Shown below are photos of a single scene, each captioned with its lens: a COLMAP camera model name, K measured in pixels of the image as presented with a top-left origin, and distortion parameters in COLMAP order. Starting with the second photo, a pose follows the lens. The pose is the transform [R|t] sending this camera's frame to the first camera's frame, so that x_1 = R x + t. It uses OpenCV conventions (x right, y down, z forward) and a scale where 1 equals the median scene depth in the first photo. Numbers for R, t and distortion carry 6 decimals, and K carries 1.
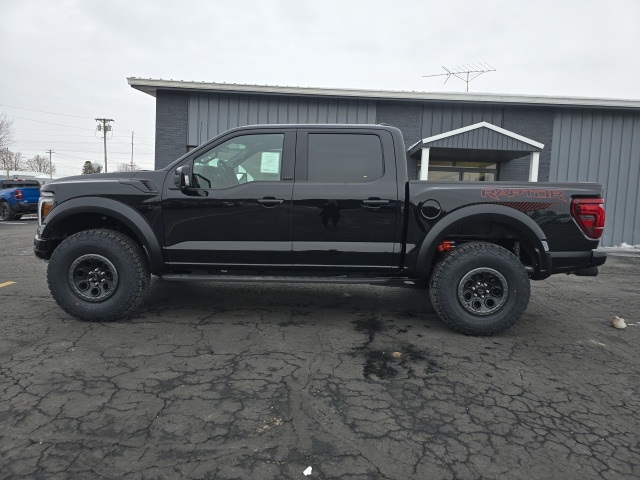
lens RADIAL K [[438.7, 0, 320.0], [0, 438.7, 240.0], [0, 0, 1]] dist [0.045534, -0.065551]
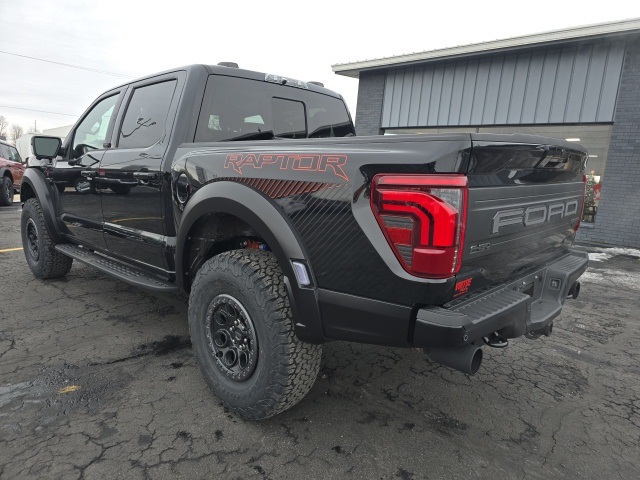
lens RADIAL K [[438.7, 0, 320.0], [0, 438.7, 240.0], [0, 0, 1]] dist [0.045534, -0.065551]
pose [[0.748194, 0.111076, -0.654116, 0.814303], [-0.096955, 0.993608, 0.057827, -0.050285], [0.656358, 0.020154, 0.754180, 0.650605]]
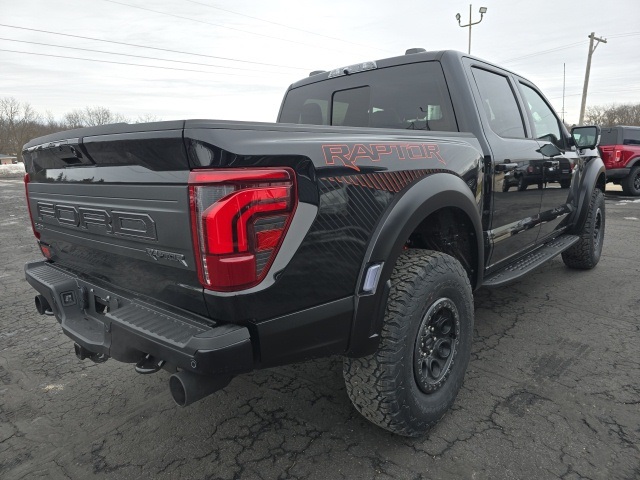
lens RADIAL K [[437.4, 0, 317.6], [0, 437.4, 230.2], [0, 0, 1]] dist [0.000379, 0.002340]
pose [[-0.664217, 0.127704, -0.736551, 0.840152], [-0.069284, 0.970542, 0.230754, -0.185817], [0.744322, 0.204302, -0.635803, 1.696746]]
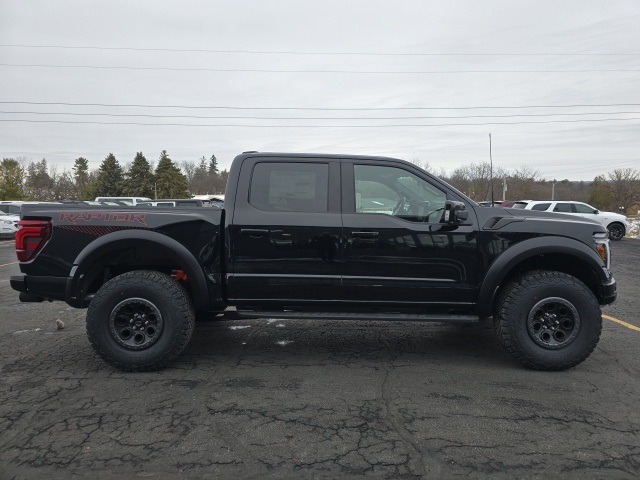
lens RADIAL K [[438.7, 0, 320.0], [0, 438.7, 240.0], [0, 0, 1]] dist [0.045534, -0.065551]
pose [[-0.999391, -0.033712, -0.009028, 0.032760], [-0.034798, 0.982349, 0.183794, -0.286926], [0.002673, 0.183996, -0.982923, 2.349101]]
